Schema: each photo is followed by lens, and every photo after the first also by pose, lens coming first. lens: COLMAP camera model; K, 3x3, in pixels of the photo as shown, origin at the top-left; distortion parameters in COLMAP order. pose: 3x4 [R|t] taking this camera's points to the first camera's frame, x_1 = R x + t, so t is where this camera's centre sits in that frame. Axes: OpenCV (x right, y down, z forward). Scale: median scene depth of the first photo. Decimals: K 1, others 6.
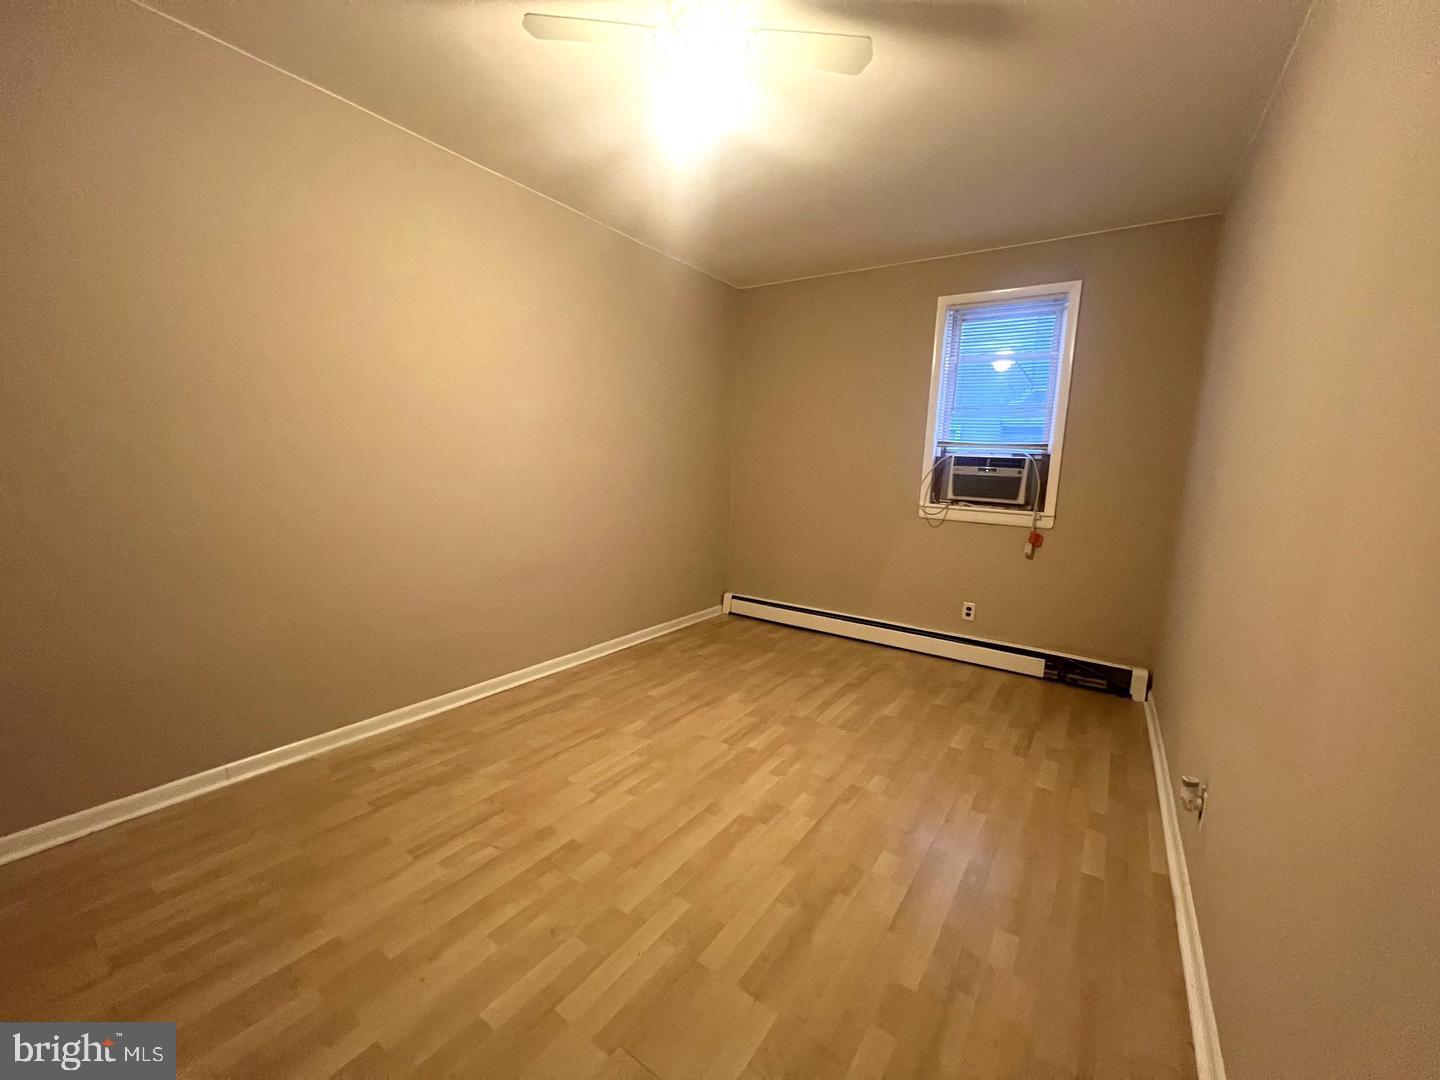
lens RADIAL K [[577.1, 0, 720.0], [0, 577.1, 540.0], [0, 0, 1]] dist [0.000009, -0.000002]
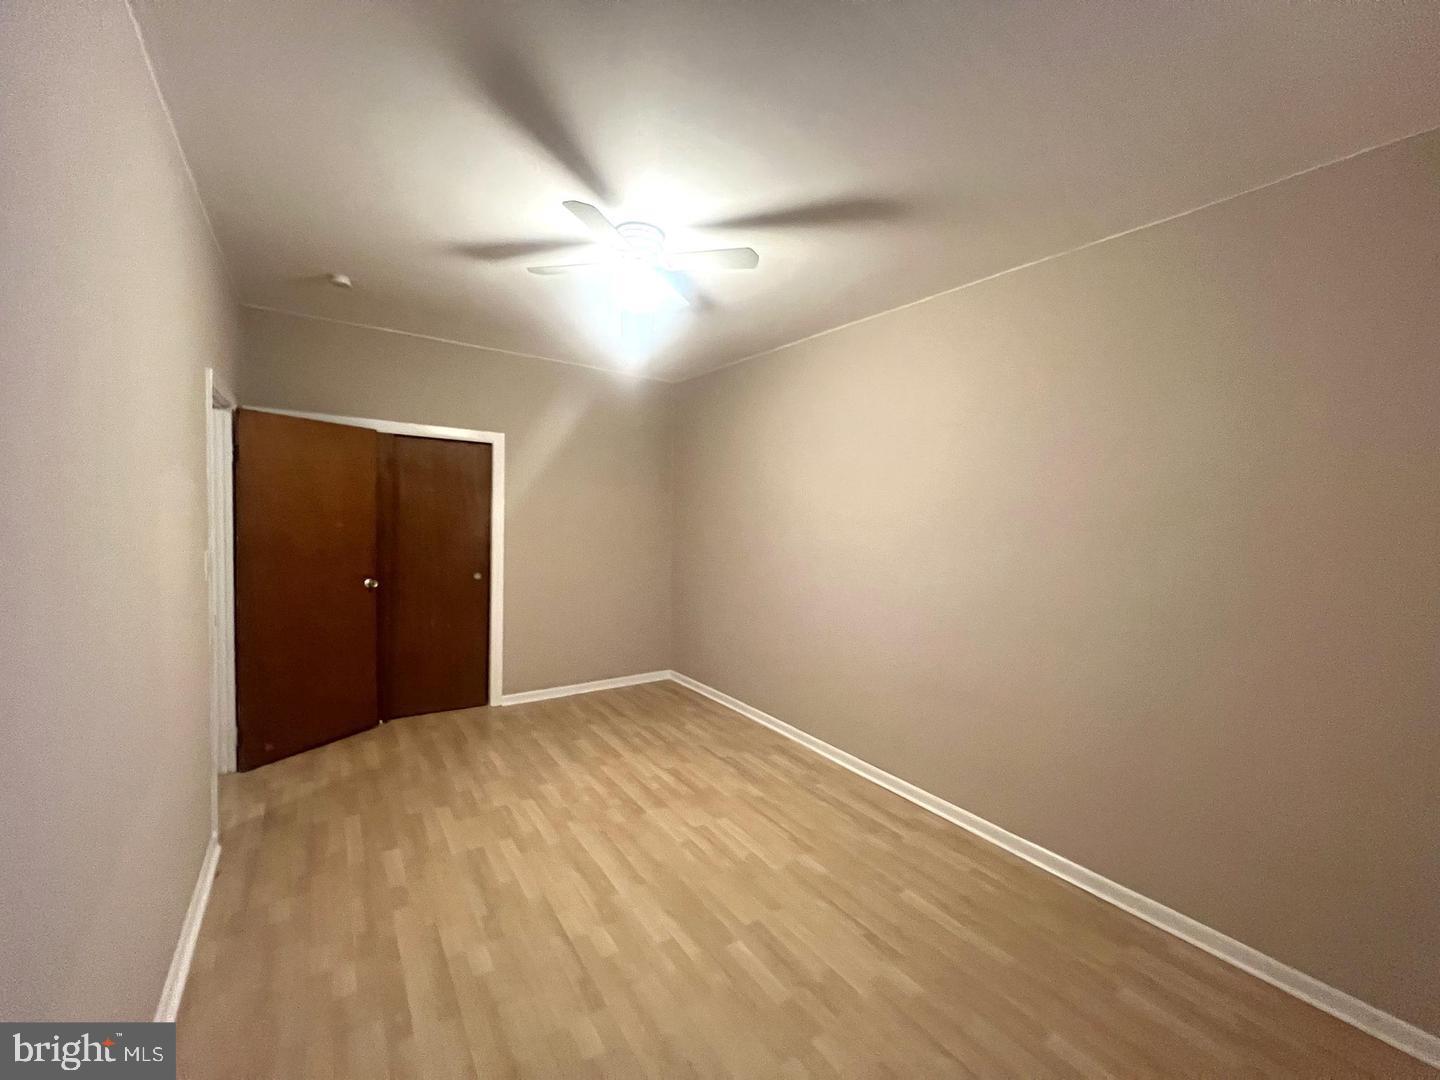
lens RADIAL K [[577.1, 0, 720.0], [0, 577.1, 540.0], [0, 0, 1]] dist [0.000009, -0.000002]
pose [[-0.348745, -0.001380, -0.937217, 0.850502], [-0.174113, 0.982686, 0.063342, -0.231137], [0.920903, 0.185272, -0.342947, 1.247920]]
